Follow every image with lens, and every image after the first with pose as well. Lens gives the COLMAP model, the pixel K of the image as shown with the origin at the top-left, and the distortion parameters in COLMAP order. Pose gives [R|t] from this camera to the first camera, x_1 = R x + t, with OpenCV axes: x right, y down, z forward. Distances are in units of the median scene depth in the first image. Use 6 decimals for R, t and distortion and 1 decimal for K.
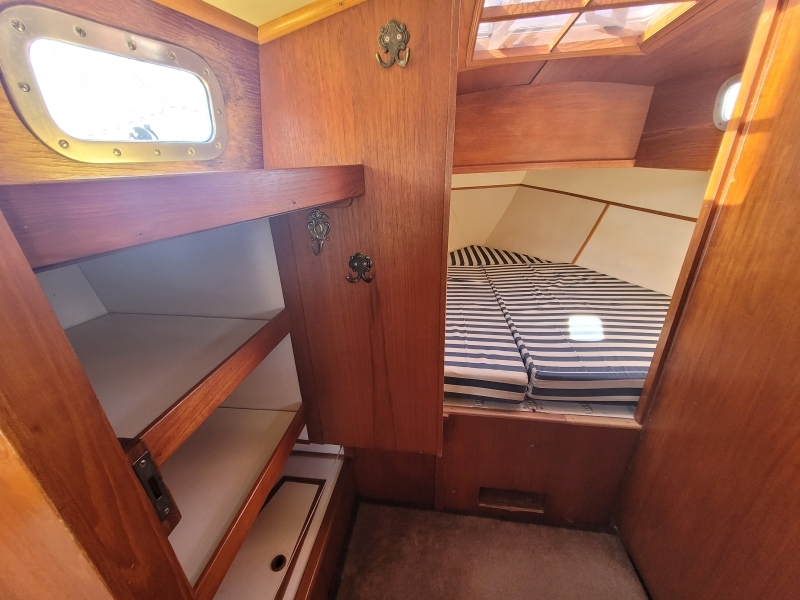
lens RADIAL K [[315.9, 0, 392.3], [0, 315.9, 300.8], [0, 0, 1]] dist [0.011060, -0.000473]
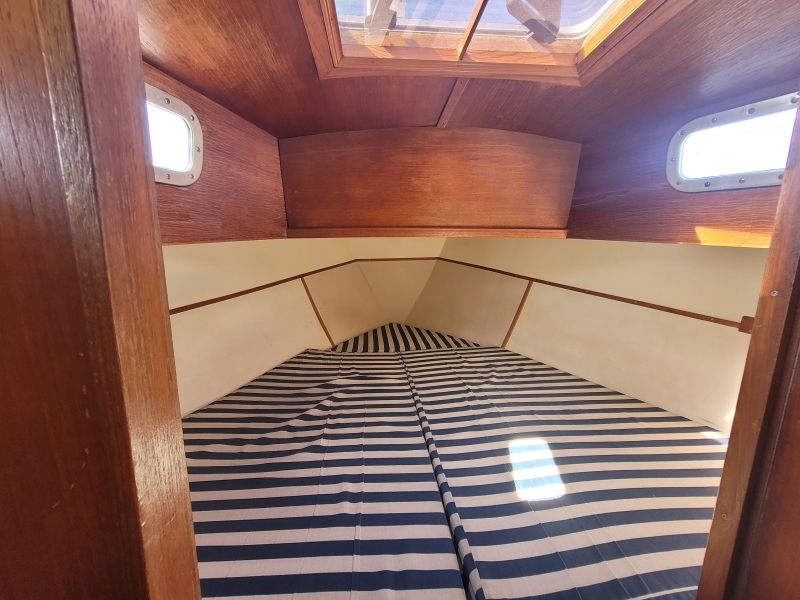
lens RADIAL K [[315.9, 0, 392.3], [0, 315.9, 300.8], [0, 0, 1]] dist [0.011060, -0.000473]
pose [[0.977036, 0.002008, 0.213063, 0.123447], [0.044033, 0.976467, -0.211125, -0.091246], [-0.208473, 0.215658, 0.953955, 0.283209]]
